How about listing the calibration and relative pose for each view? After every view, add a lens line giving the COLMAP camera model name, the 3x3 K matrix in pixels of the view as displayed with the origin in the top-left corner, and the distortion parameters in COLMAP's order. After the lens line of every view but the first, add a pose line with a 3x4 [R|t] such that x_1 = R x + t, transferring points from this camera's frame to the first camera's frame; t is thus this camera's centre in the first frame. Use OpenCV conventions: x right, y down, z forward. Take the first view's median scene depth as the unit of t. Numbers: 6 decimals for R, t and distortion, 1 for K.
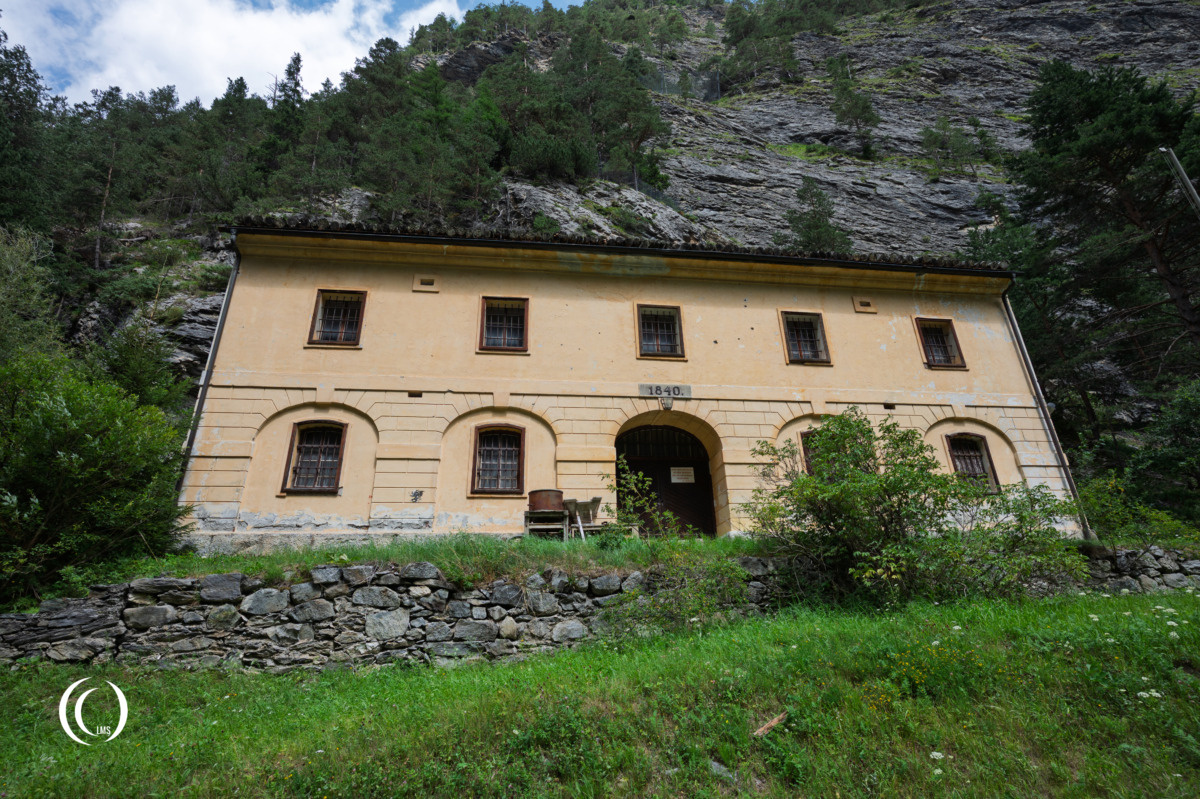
lens RADIAL K [[613.5, 0, 598.6], [0, 613.5, 331.0], [0, 0, 1]] dist [-0.018254, 0.022180]
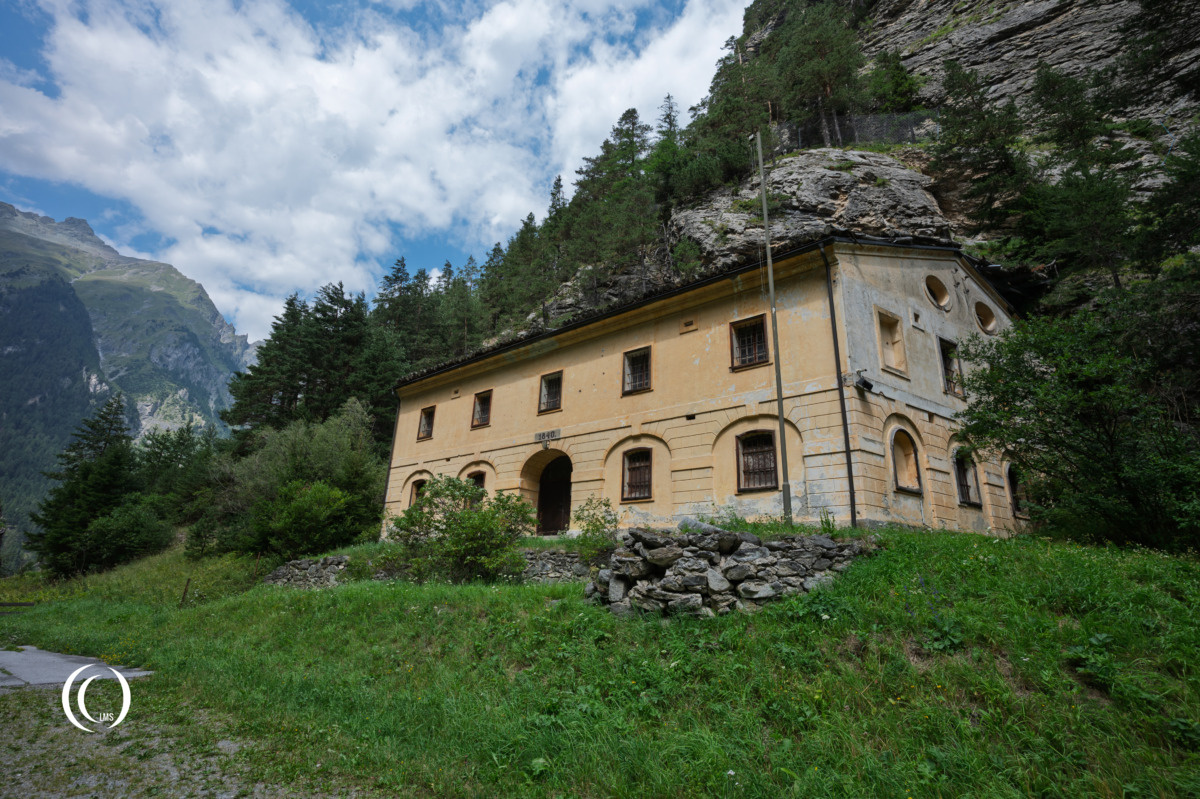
lens RADIAL K [[577.5, 0, 592.7], [0, 577.5, 394.3], [0, 0, 1]] dist [-0.024508, 0.017419]
pose [[0.661930, -0.192903, -0.724318, 0.728161], [0.268285, 0.963272, -0.011365, 0.029994], [0.699908, -0.186801, 0.689372, 0.098541]]
